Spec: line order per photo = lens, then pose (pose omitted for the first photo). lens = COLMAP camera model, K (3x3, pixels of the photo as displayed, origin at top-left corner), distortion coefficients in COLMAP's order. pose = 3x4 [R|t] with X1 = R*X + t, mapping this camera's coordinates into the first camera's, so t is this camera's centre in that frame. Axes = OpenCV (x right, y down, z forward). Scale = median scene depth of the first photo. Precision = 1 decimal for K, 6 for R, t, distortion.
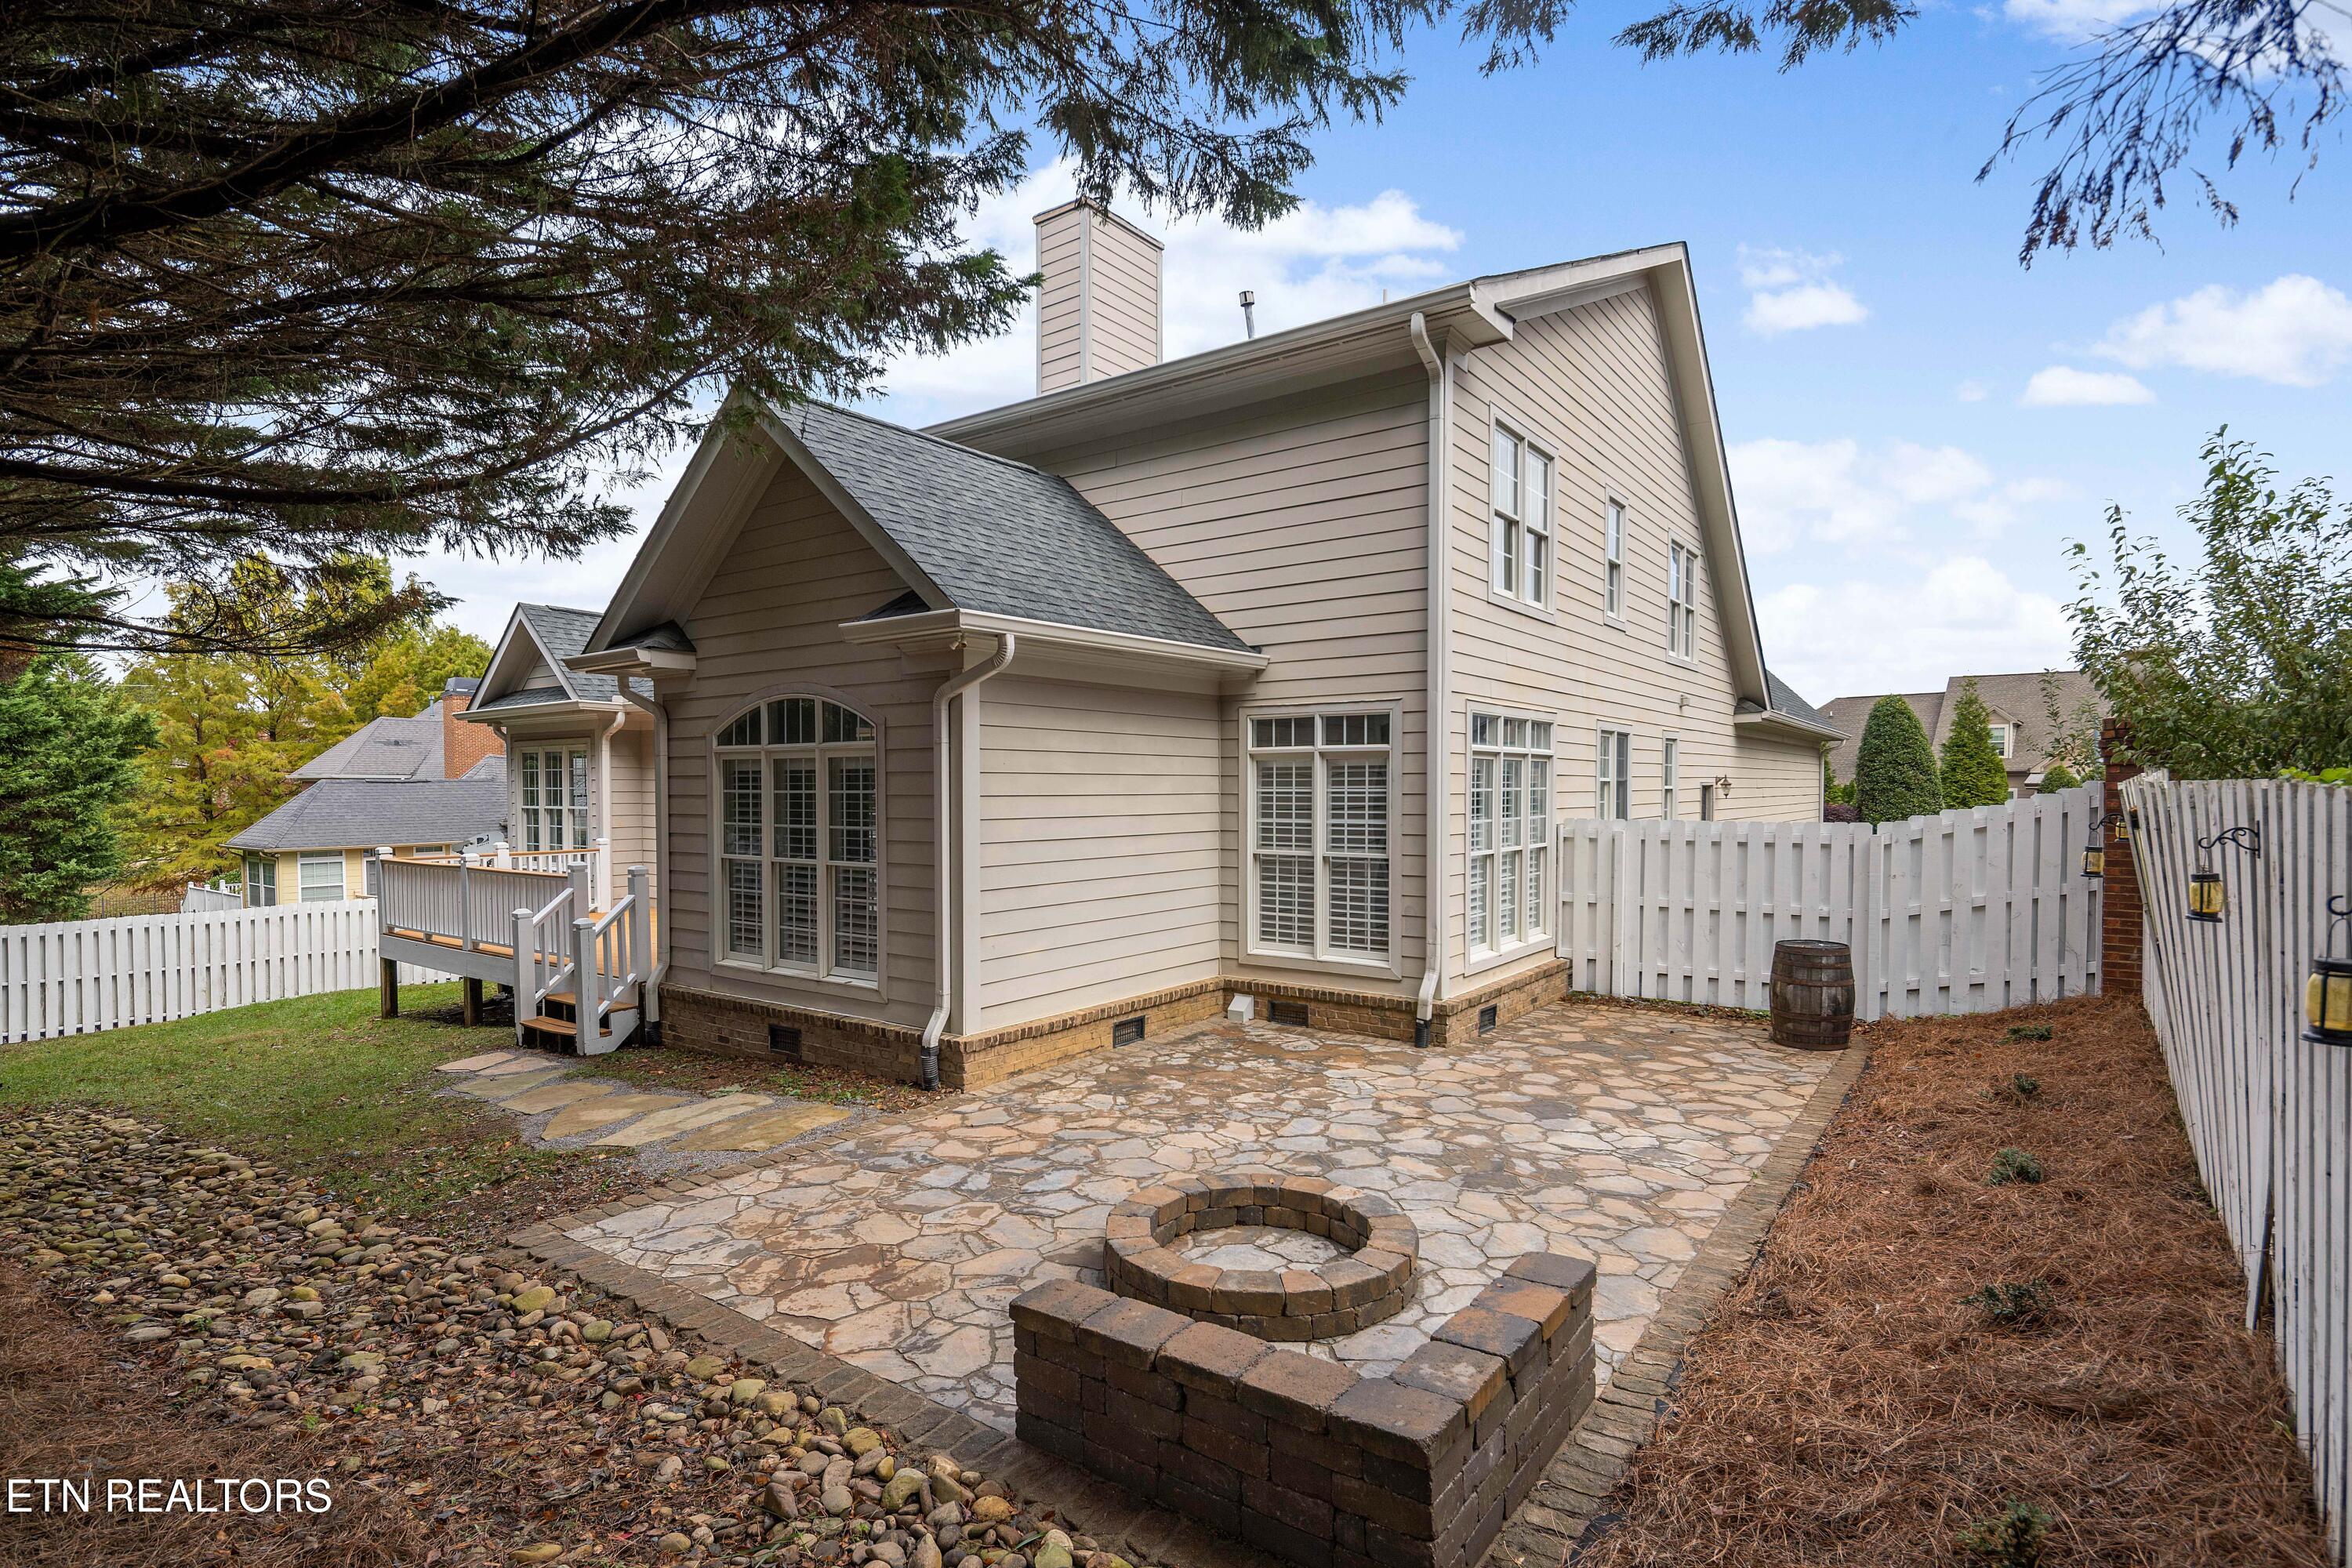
lens RADIAL K [[1171.5, 0, 1192.8], [0, 1171.5, 789.0], [0, 0, 1]] dist [-0.003991, -0.000361]
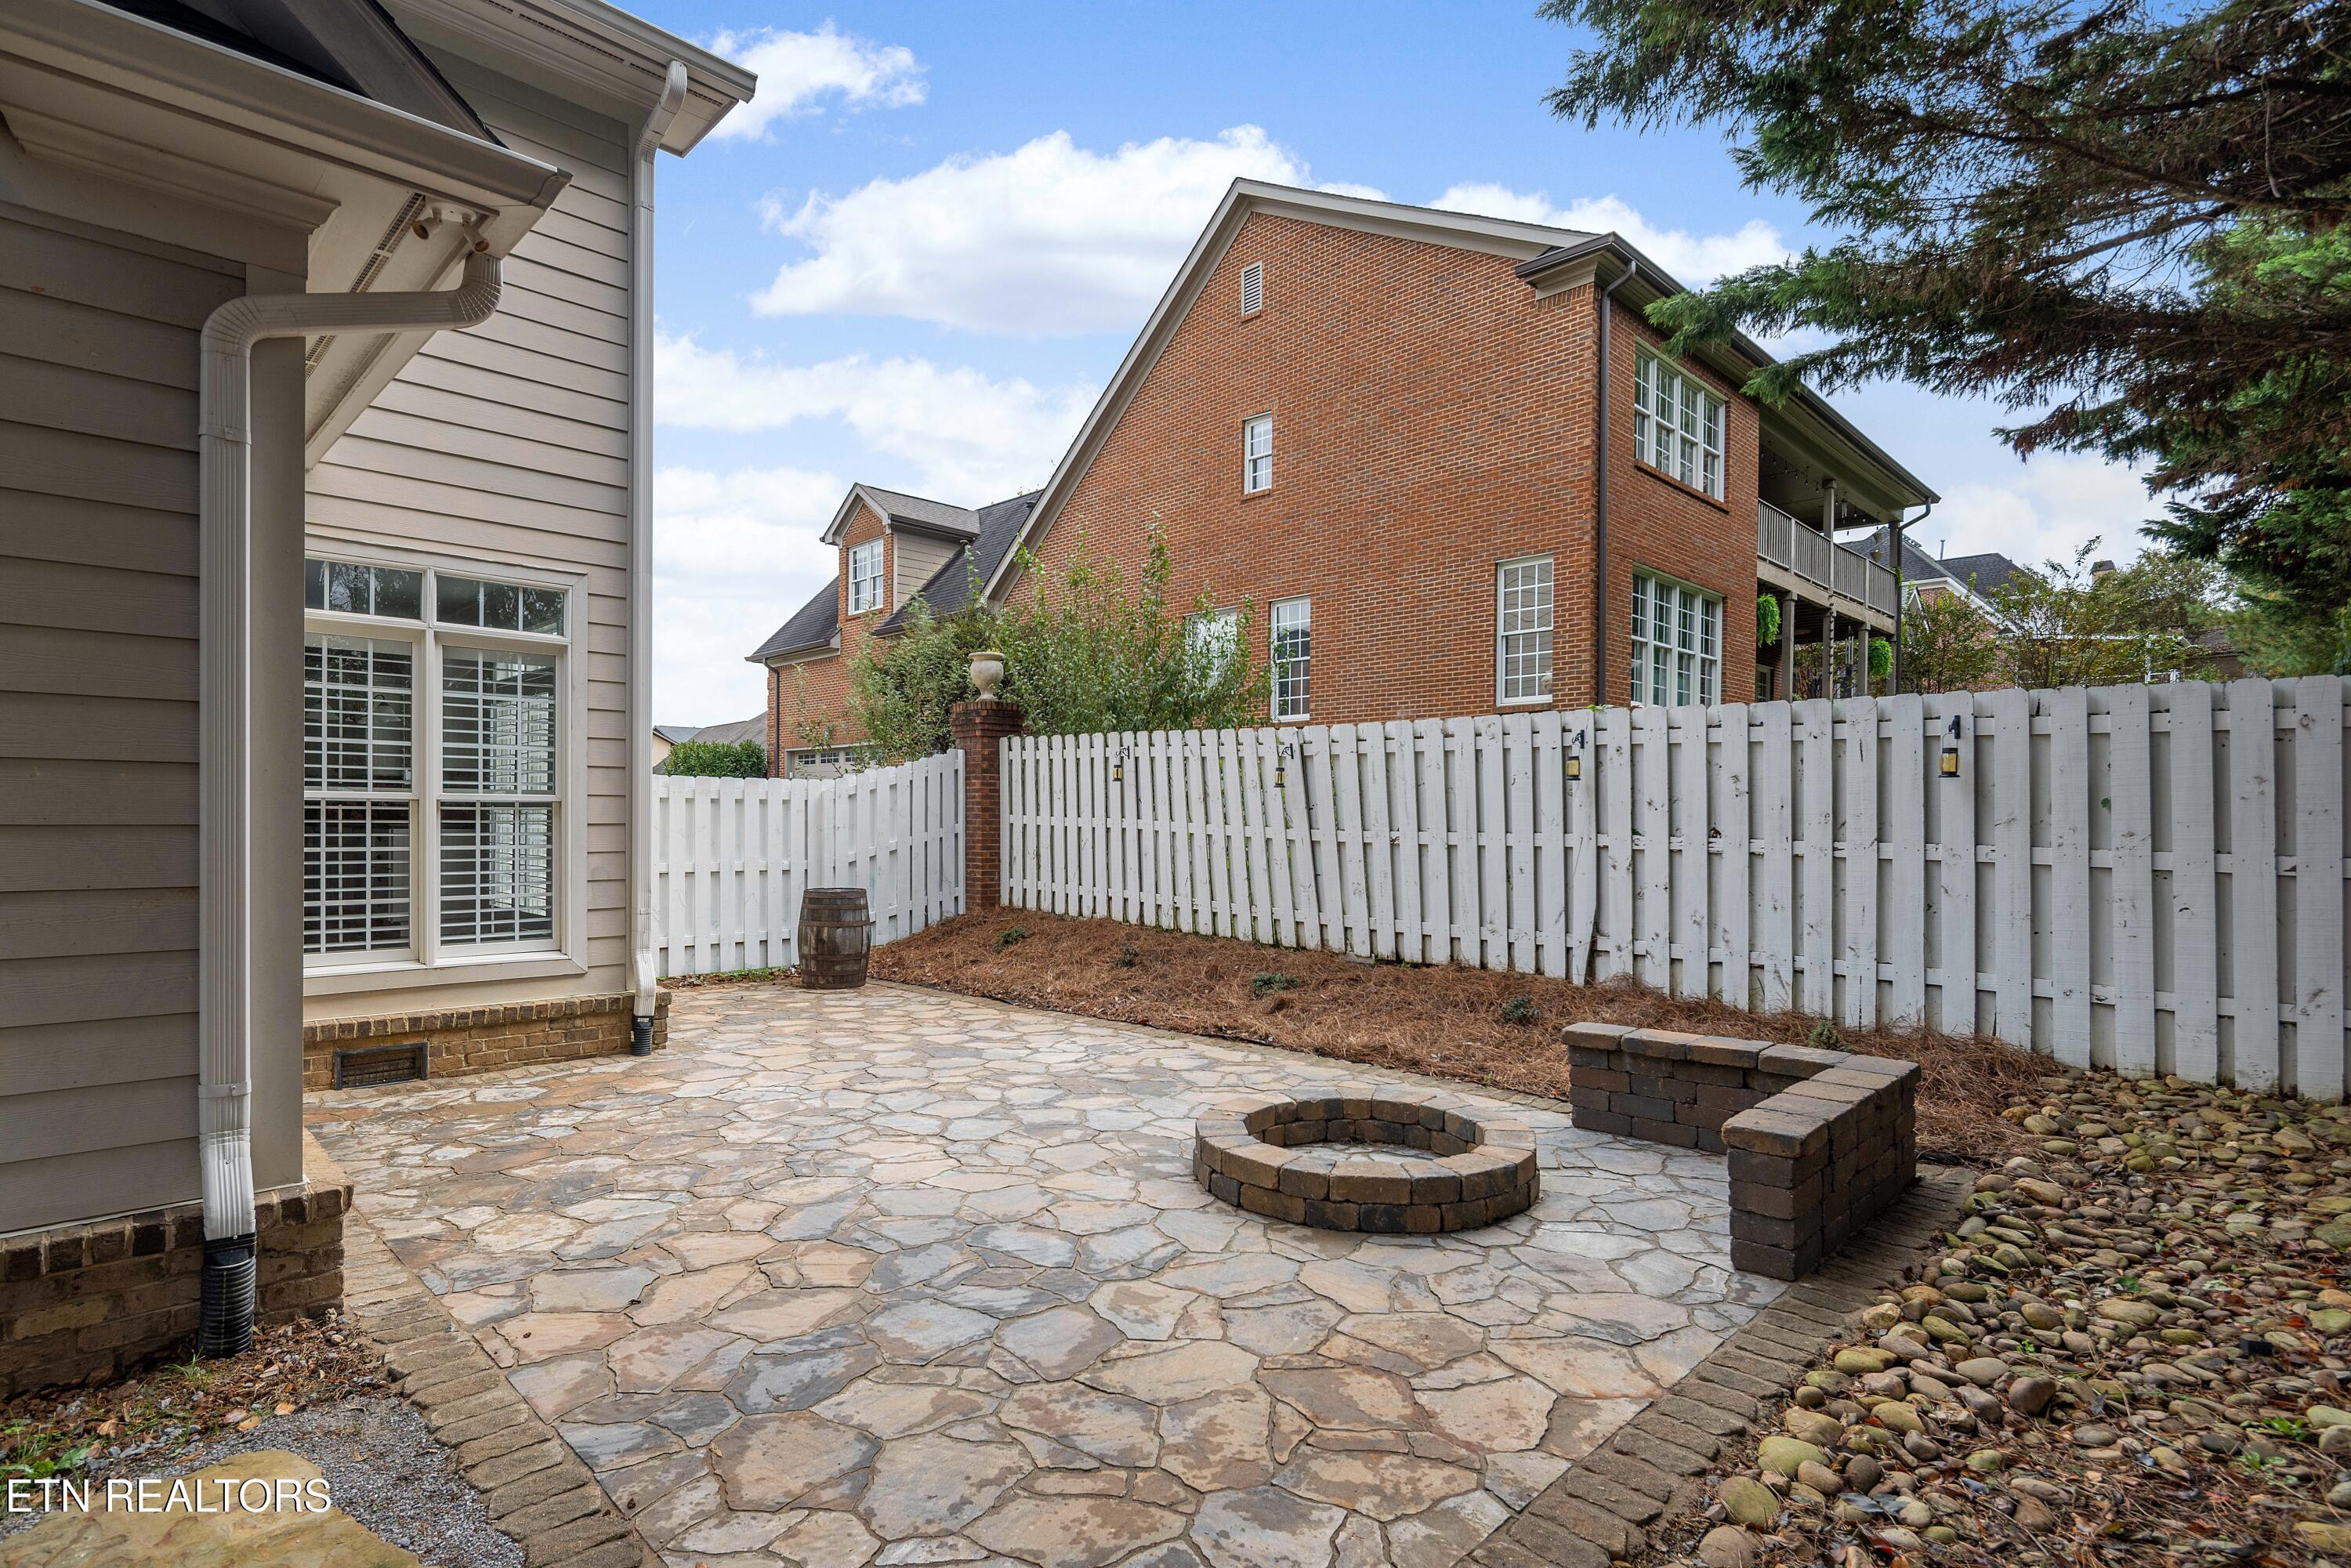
lens RADIAL K [[1170.9, 0, 1192.1], [0, 1170.9, 805.7], [0, 0, 1]] dist [-0.003991, -0.000361]
pose [[0.153256, 0.012994, 0.988101, -0.589021], [0.003701, 0.999899, -0.013723, 0.093500], [-0.988180, 0.005761, 0.153192, 0.677967]]
